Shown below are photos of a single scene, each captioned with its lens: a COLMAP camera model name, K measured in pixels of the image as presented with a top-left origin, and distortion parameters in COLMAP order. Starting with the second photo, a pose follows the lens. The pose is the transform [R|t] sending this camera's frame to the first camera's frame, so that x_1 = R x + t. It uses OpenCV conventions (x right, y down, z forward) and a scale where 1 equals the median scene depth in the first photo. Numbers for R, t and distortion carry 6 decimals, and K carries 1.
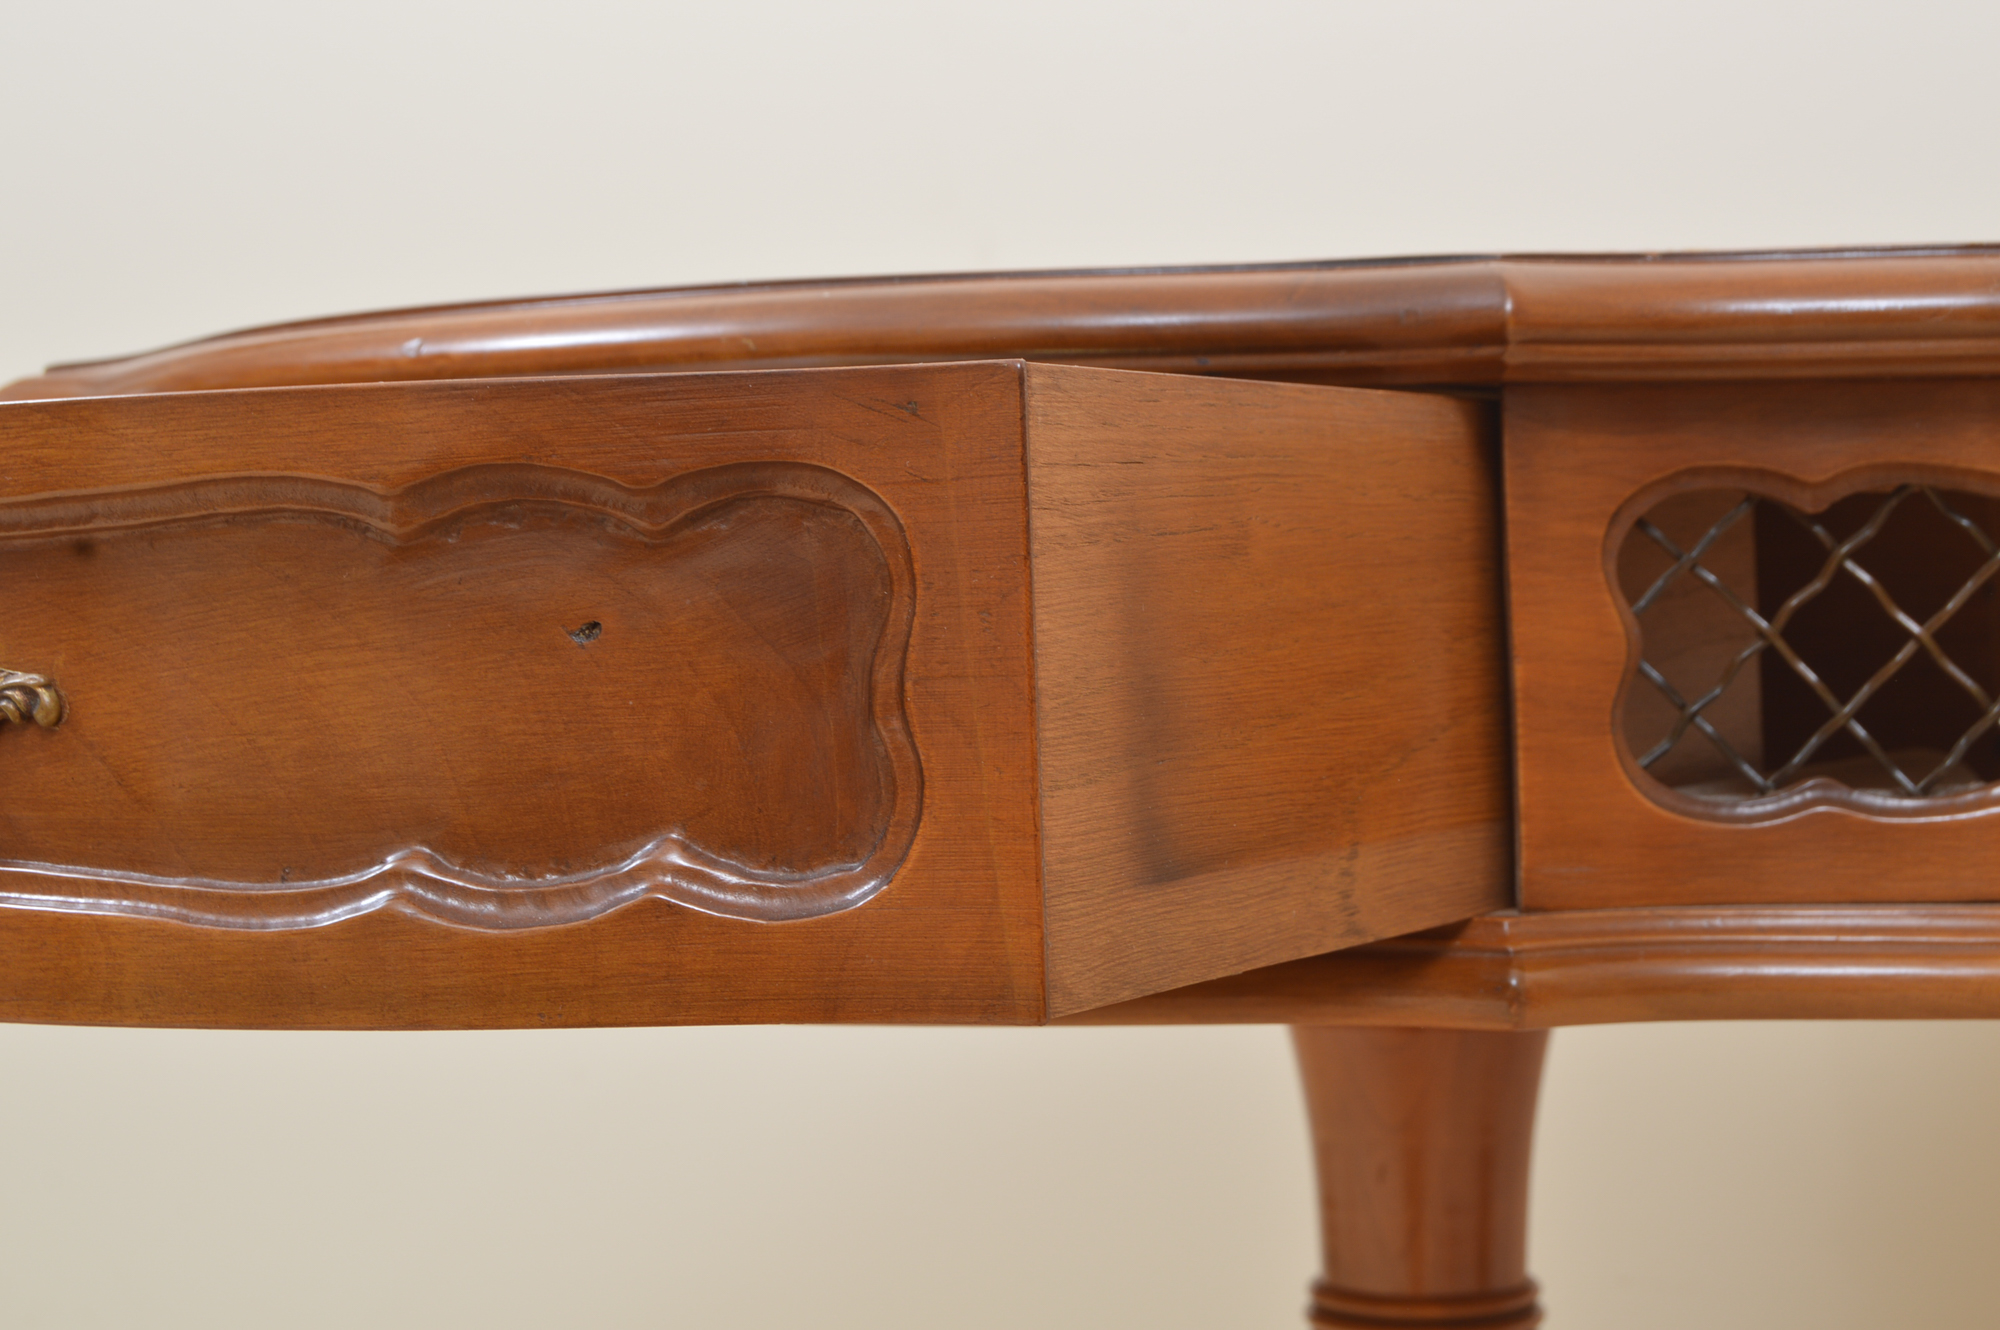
lens RADIAL K [[3574.2, 0, 1000.0], [0, 3574.2, 665.0], [0, 0, 1]] dist [-0.026284, -0.036977]
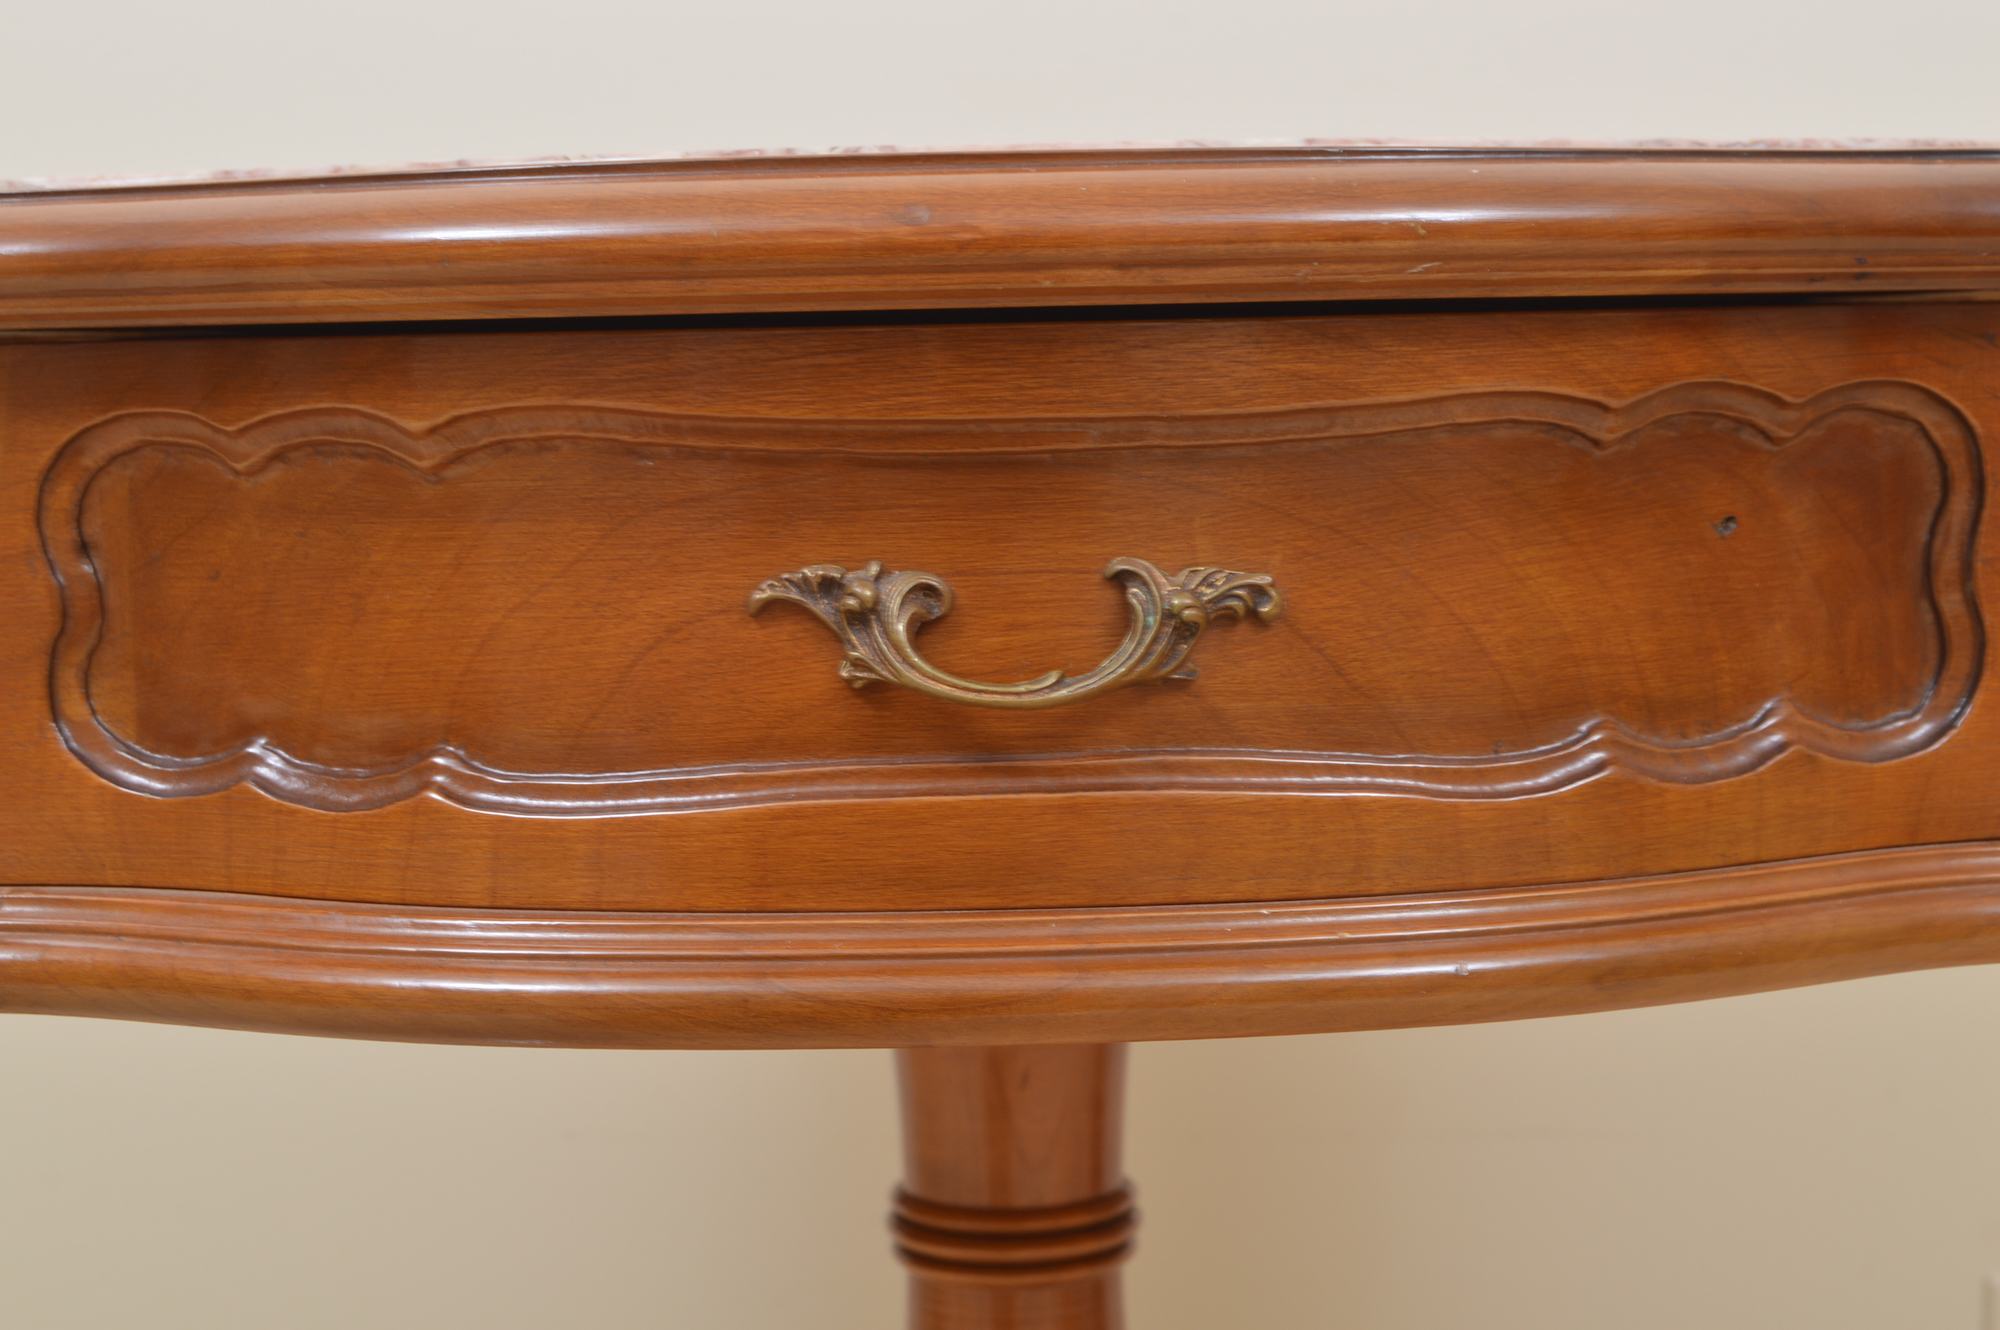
lens RADIAL K [[3574.2, 0, 1000.0], [0, 3574.2, 665.0], [0, 0, 1]] dist [-0.026284, -0.036977]
pose [[0.839505, -0.046293, 0.541376, -0.927903], [0.005979, 0.997091, 0.075990, -0.052524], [-0.543319, -0.060557, 0.837340, 0.150774]]
